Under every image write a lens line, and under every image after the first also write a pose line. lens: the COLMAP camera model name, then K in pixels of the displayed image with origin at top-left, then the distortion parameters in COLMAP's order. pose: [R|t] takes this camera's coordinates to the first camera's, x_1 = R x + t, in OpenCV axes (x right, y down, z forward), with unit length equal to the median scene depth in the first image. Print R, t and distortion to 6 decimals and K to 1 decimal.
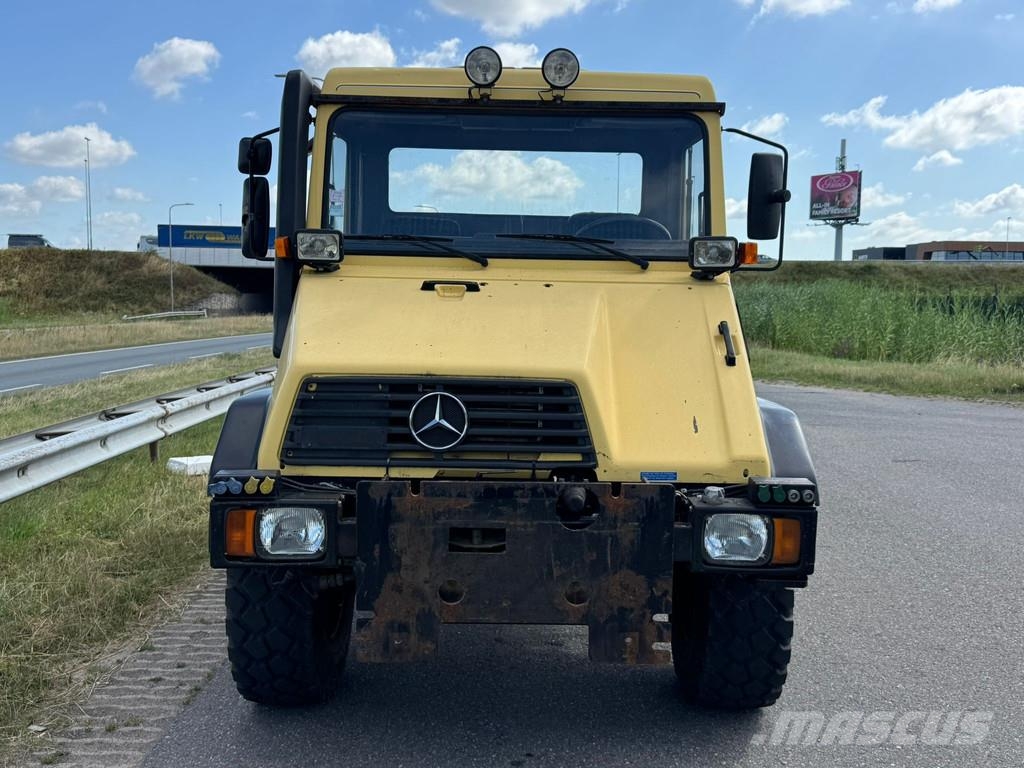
lens RADIAL K [[1024.5, 0, 512.0], [0, 1024.5, 384.0], [0, 0, 1]] dist [-0.009098, -0.007446]
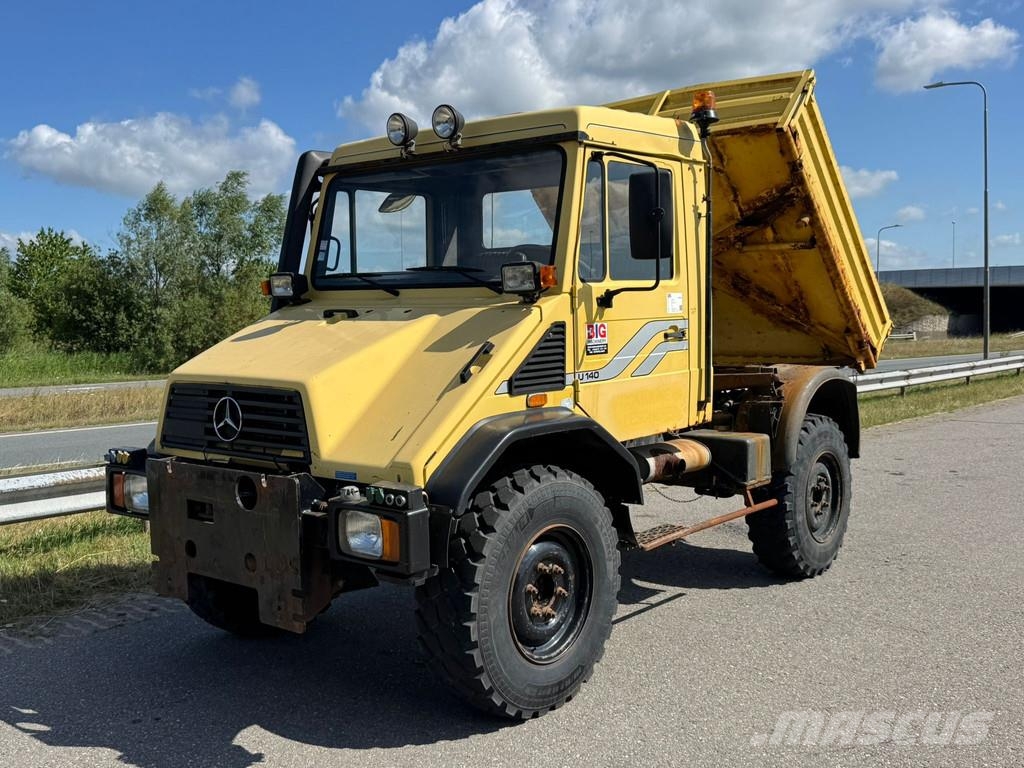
lens RADIAL K [[1024.5, 0, 512.0], [0, 1024.5, 384.0], [0, 0, 1]] dist [-0.009098, -0.007446]
pose [[0.771774, 0.020228, -0.635575, 1.030651], [-0.034695, 0.999345, -0.010324, -0.008725], [0.634950, 0.030019, 0.771970, 0.216392]]
